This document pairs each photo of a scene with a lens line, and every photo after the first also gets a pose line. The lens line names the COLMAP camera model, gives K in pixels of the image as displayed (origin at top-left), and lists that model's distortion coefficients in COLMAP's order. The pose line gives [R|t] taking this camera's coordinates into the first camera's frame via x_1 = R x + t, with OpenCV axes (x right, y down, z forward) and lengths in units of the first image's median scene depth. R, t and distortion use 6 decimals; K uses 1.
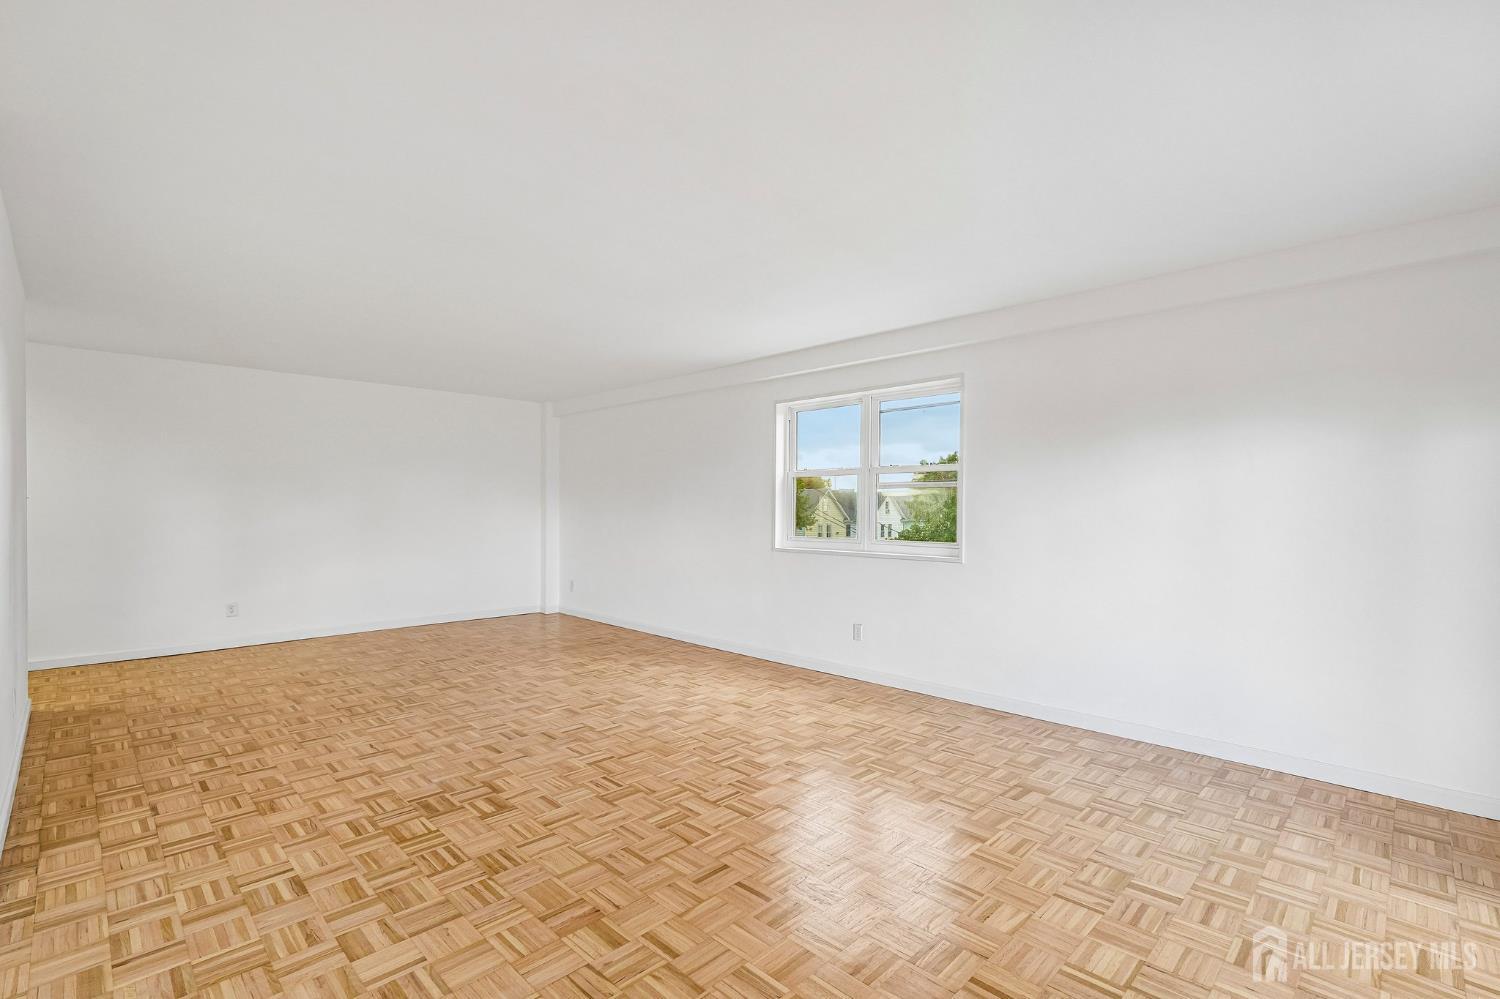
lens RADIAL K [[674.6, 0, 766.3], [0, 674.6, 517.8], [0, 0, 1]] dist [-0.009563, 0.006892]
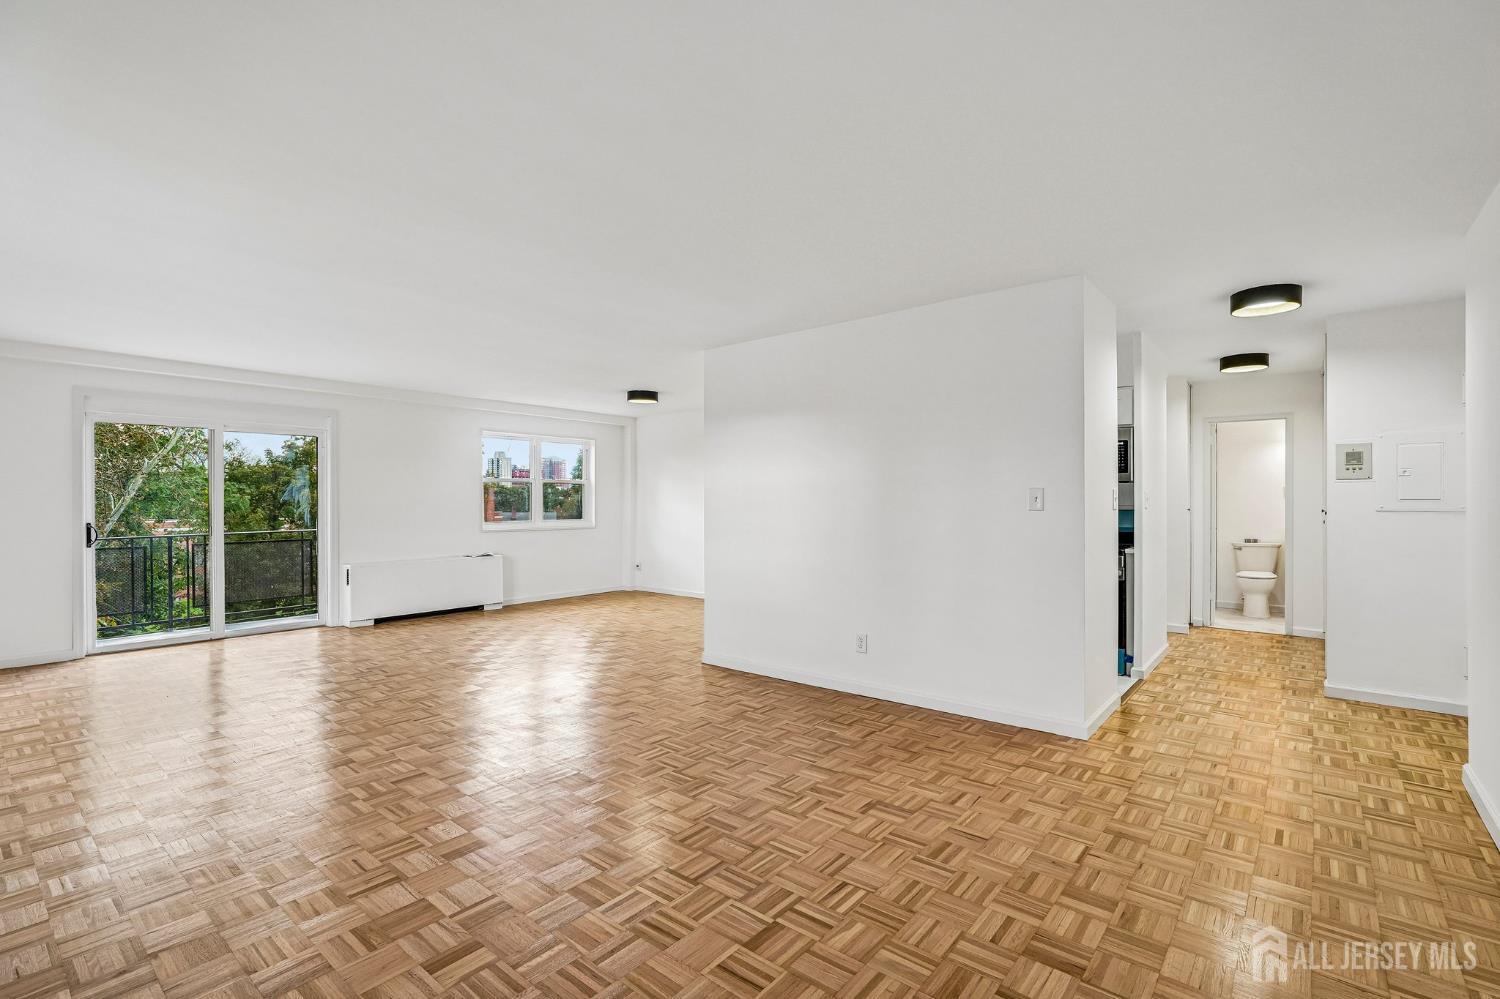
lens RADIAL K [[677.5, 0, 783.5], [0, 677.5, 502.7], [0, 0, 1]] dist [-0.016807, 0.007906]
pose [[-0.993987, -0.006134, -0.109326, -0.740797], [-0.007312, 0.999919, 0.010376, -0.036461], [0.109253, 0.011113, -0.993952, 2.252713]]
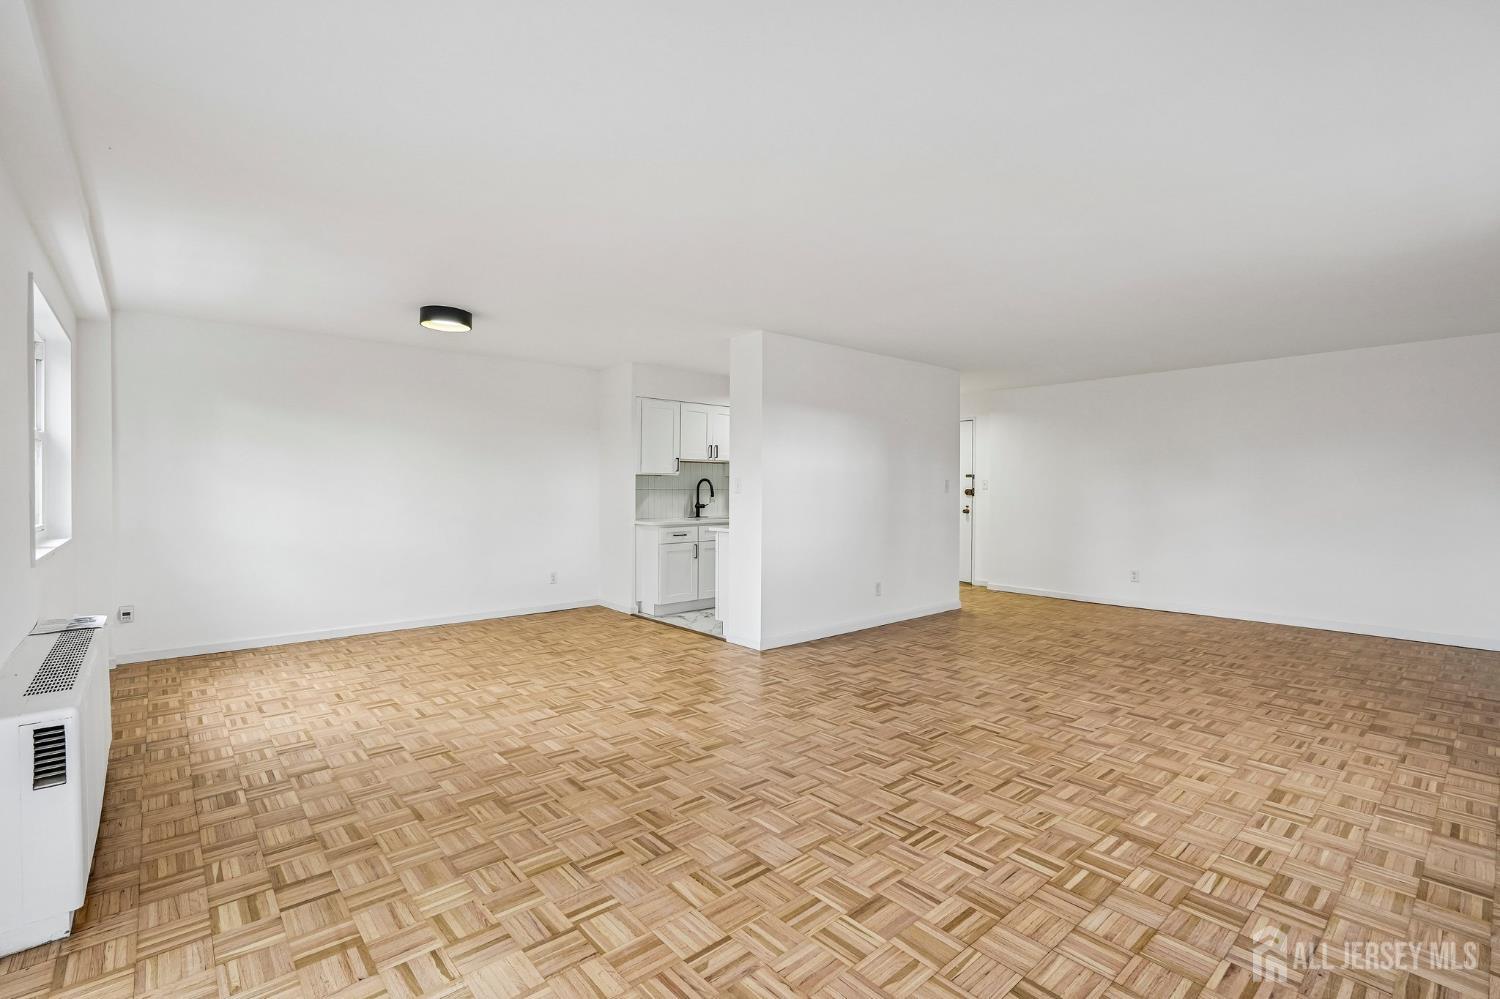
lens RADIAL K [[671.5, 0, 732.5], [0, 671.5, 503.2], [0, 0, 1]] dist [-0.015976, 0.008248]
pose [[-0.090014, 0.013683, -0.995847, 0.821572], [-0.014613, 0.999780, 0.015057, -0.001054], [0.995833, 0.015907, -0.089794, 0.697141]]
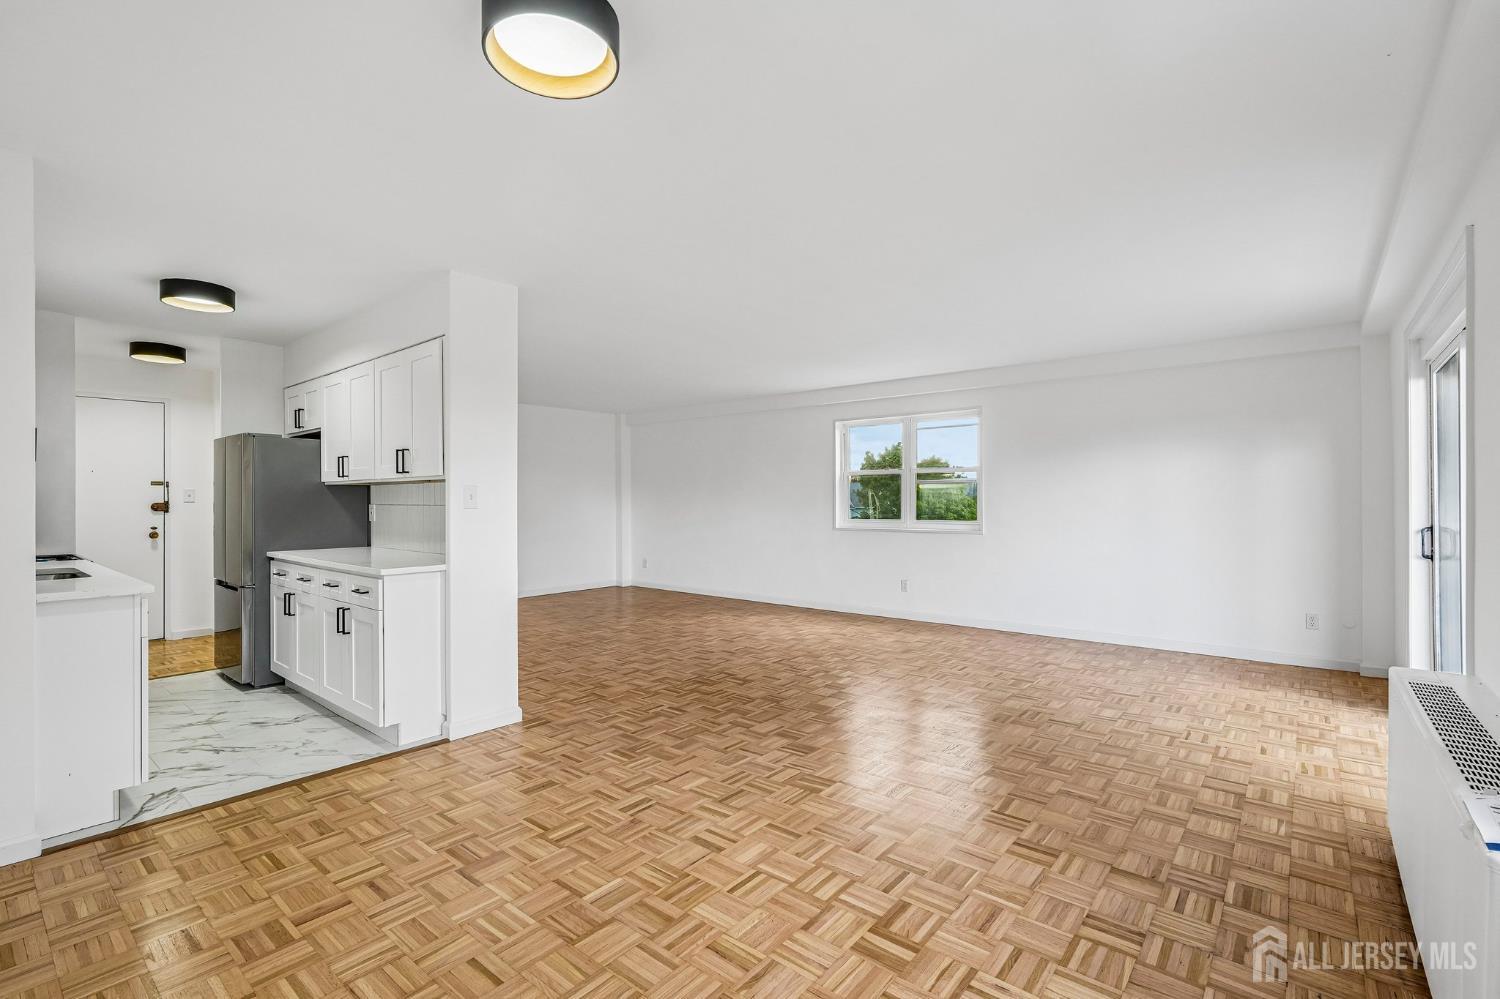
lens RADIAL K [[670.8, 0, 765.8], [0, 670.8, 498.1], [0, 0, 1]] dist [-0.011613, 0.008961]
pose [[0.996267, -0.011002, 0.085624, -0.403693], [0.012173, 0.999839, -0.013170, 0.002143], [-0.085465, 0.014163, 0.996240, -0.551458]]
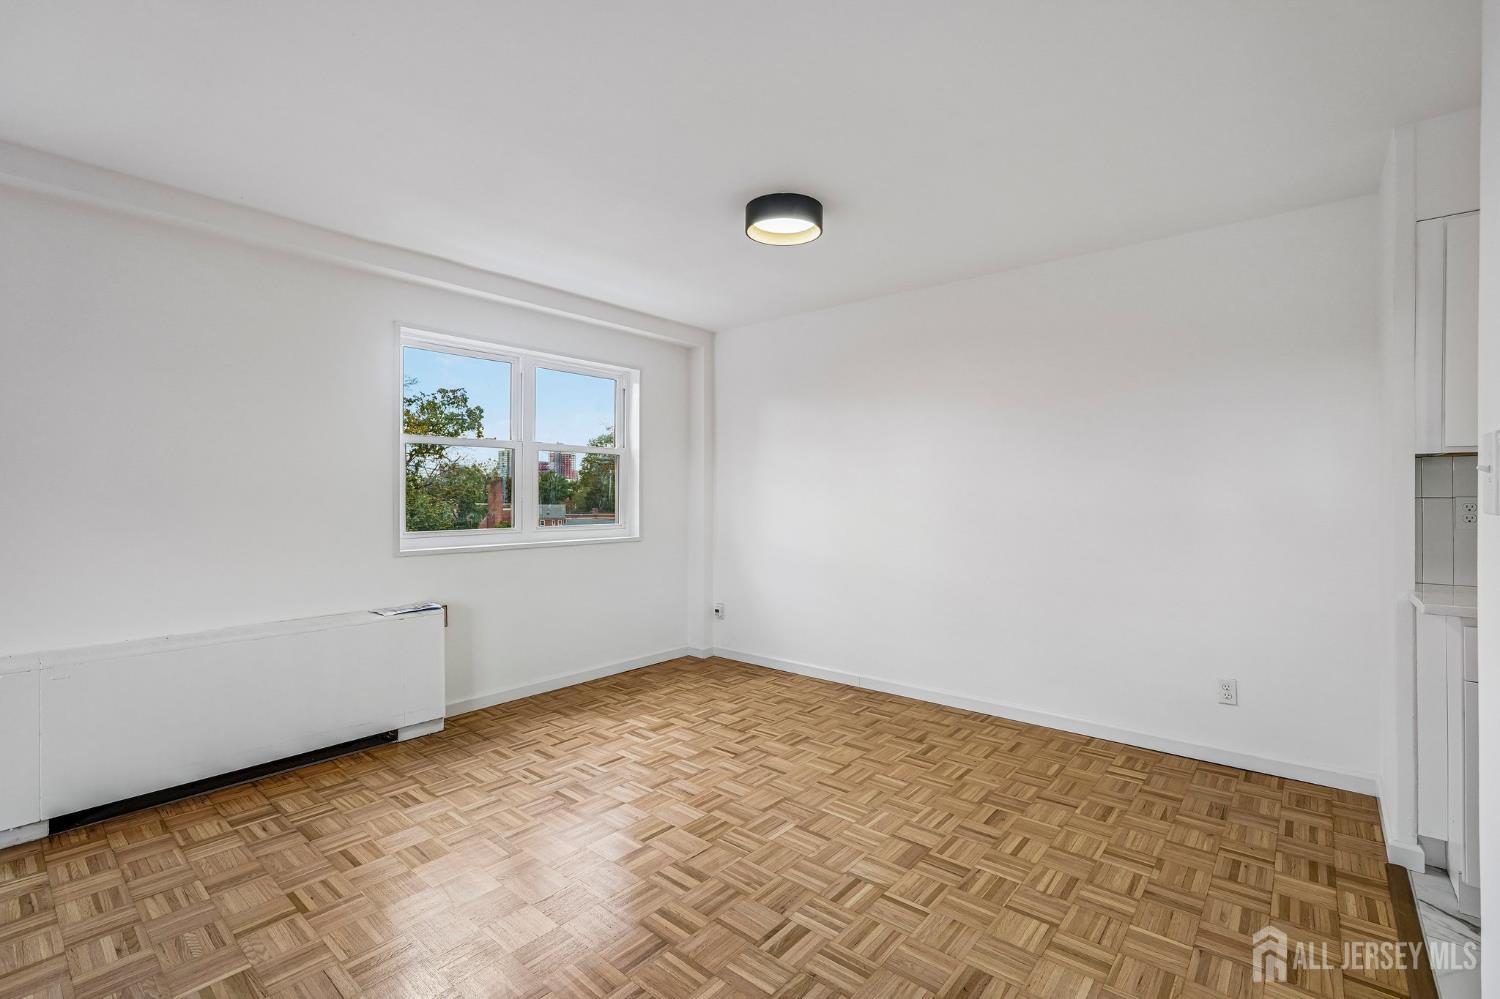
lens RADIAL K [[670.8, 0, 765.8], [0, 670.8, 498.1], [0, 0, 1]] dist [-0.011613, 0.008961]
pose [[-0.997124, -0.005915, -0.075550, -0.432961], [-0.007114, 0.999853, 0.015604, -0.012482], [0.075446, 0.016097, -0.997020, 0.839847]]
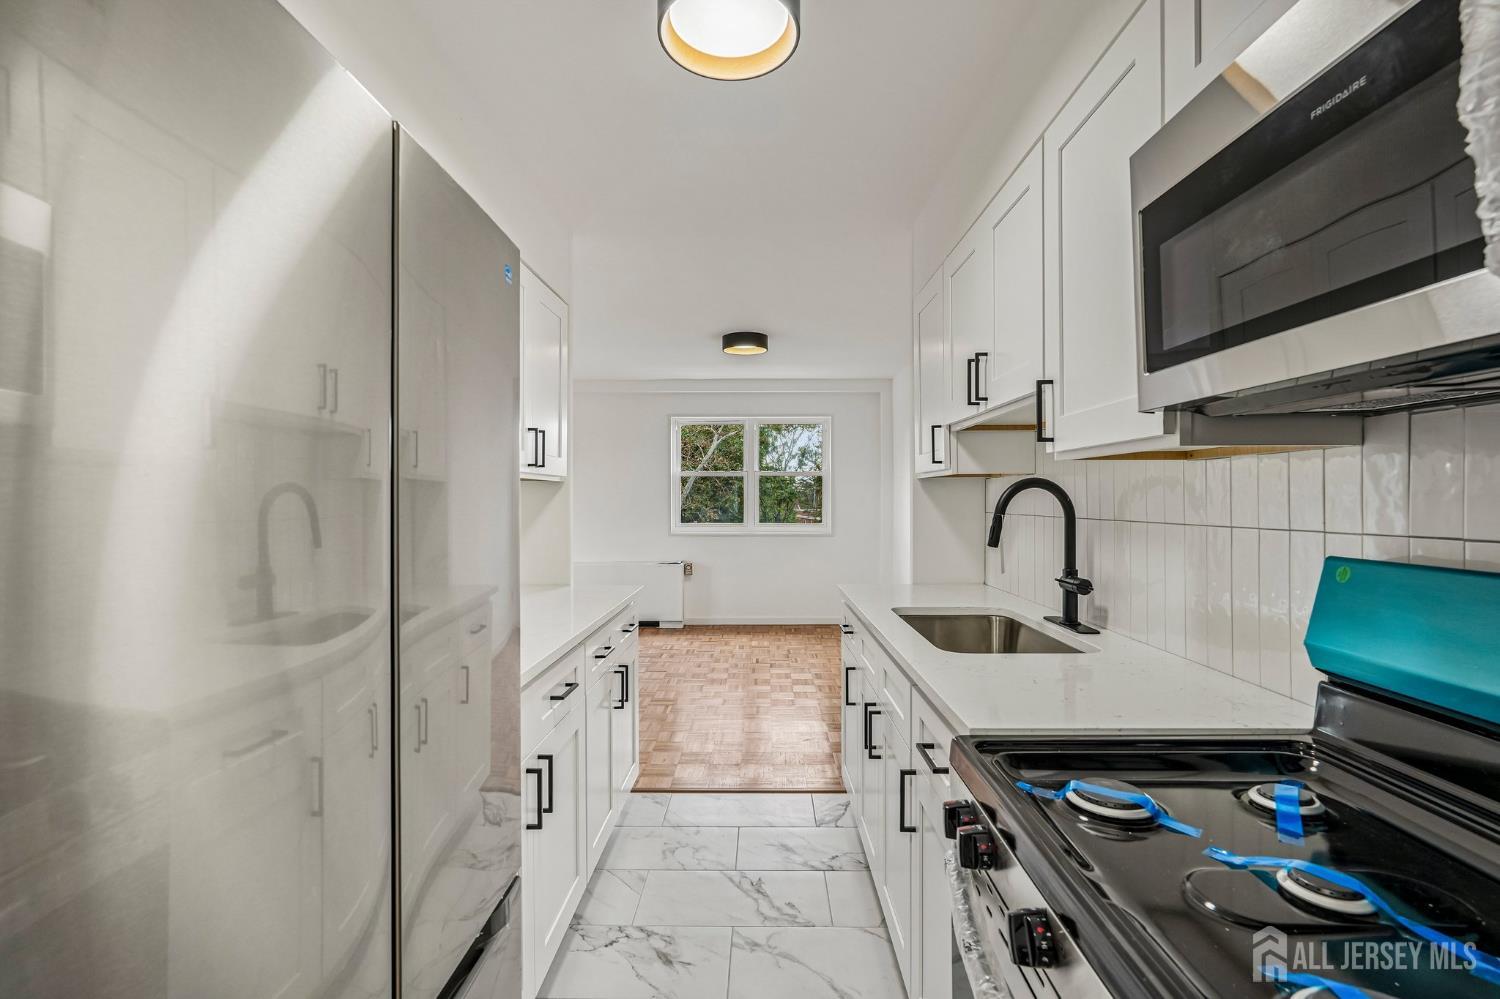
lens RADIAL K [[695.2, 0, 744.6], [0, 695.2, 493.1], [0, 0, 1]] dist [-0.032327, 0.015796]
pose [[-0.673589, -0.002091, 0.739104, -1.654403], [0.005201, 0.999958, 0.007569, -0.043655], [-0.739088, 0.008942, -0.673549, 1.010692]]
